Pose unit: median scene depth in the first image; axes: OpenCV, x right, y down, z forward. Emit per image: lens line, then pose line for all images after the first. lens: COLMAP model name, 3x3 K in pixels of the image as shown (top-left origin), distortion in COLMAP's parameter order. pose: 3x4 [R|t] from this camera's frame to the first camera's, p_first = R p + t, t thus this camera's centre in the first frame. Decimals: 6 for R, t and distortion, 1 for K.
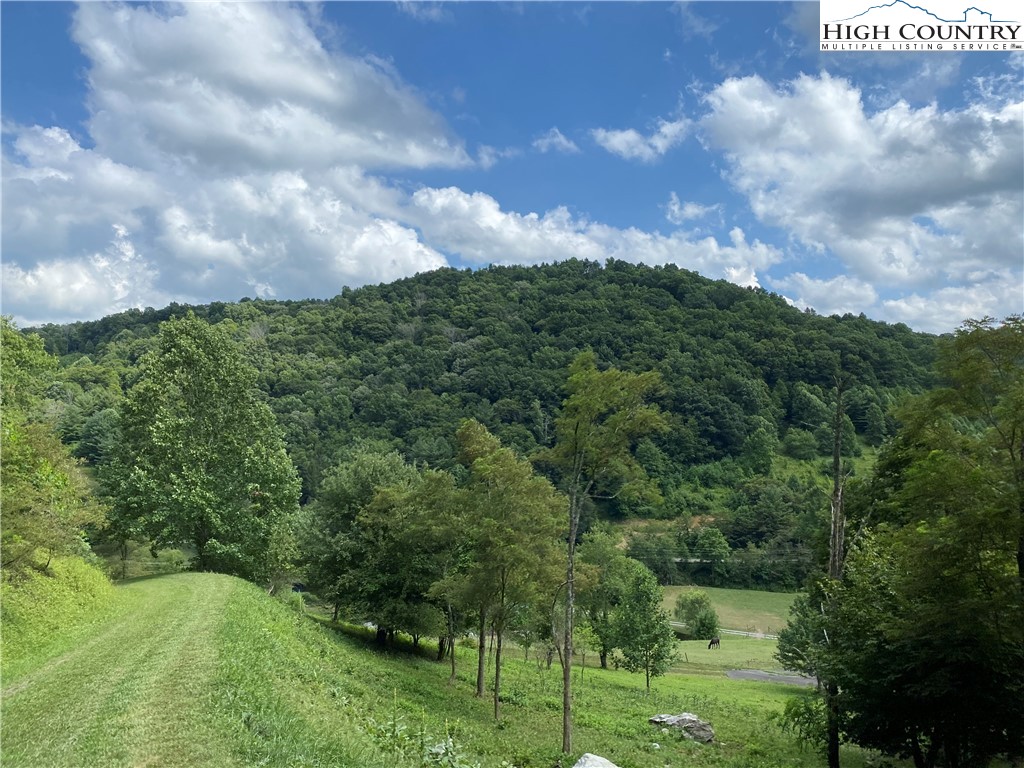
lens RADIAL K [[766.5, 0, 518.4], [0, 766.5, 375.3], [0, 0, 1]] dist [-0.028528, -0.017146]
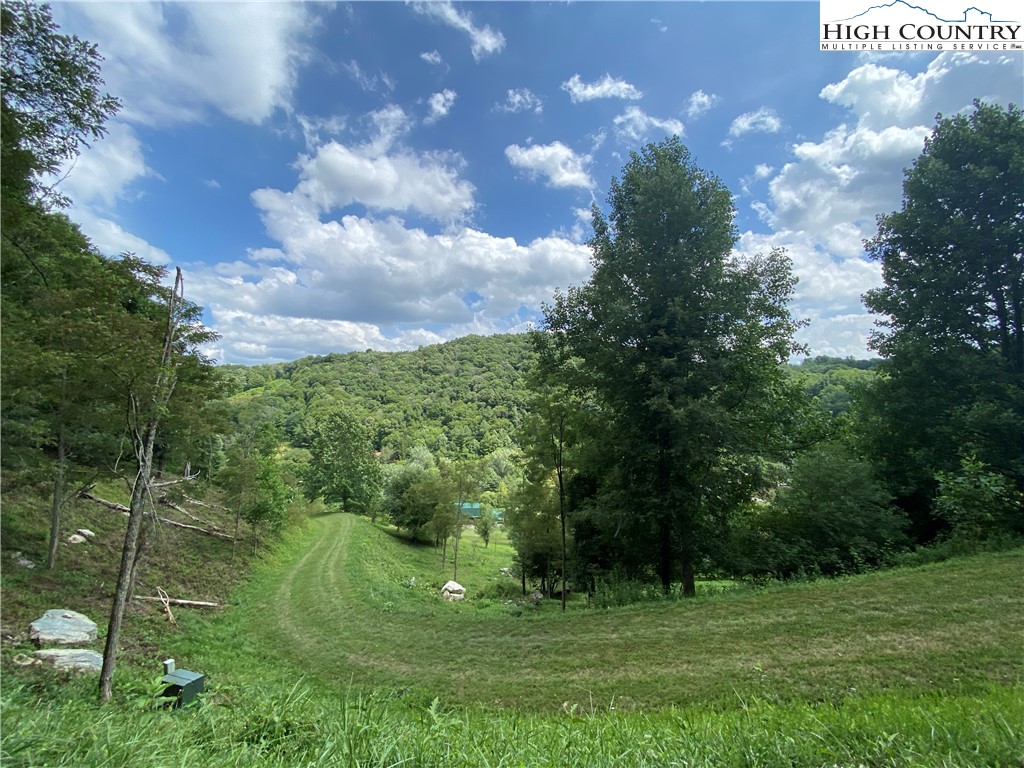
lens RADIAL K [[418.9, 0, 533.6], [0, 418.9, 384.0], [0, 0, 1]] dist [-0.024913, -0.001404]
pose [[0.999613, -0.001428, 0.027794, 0.042620], [0.000887, 0.999810, 0.019457, -0.047169], [-0.027816, -0.019425, 0.999424, -0.097315]]
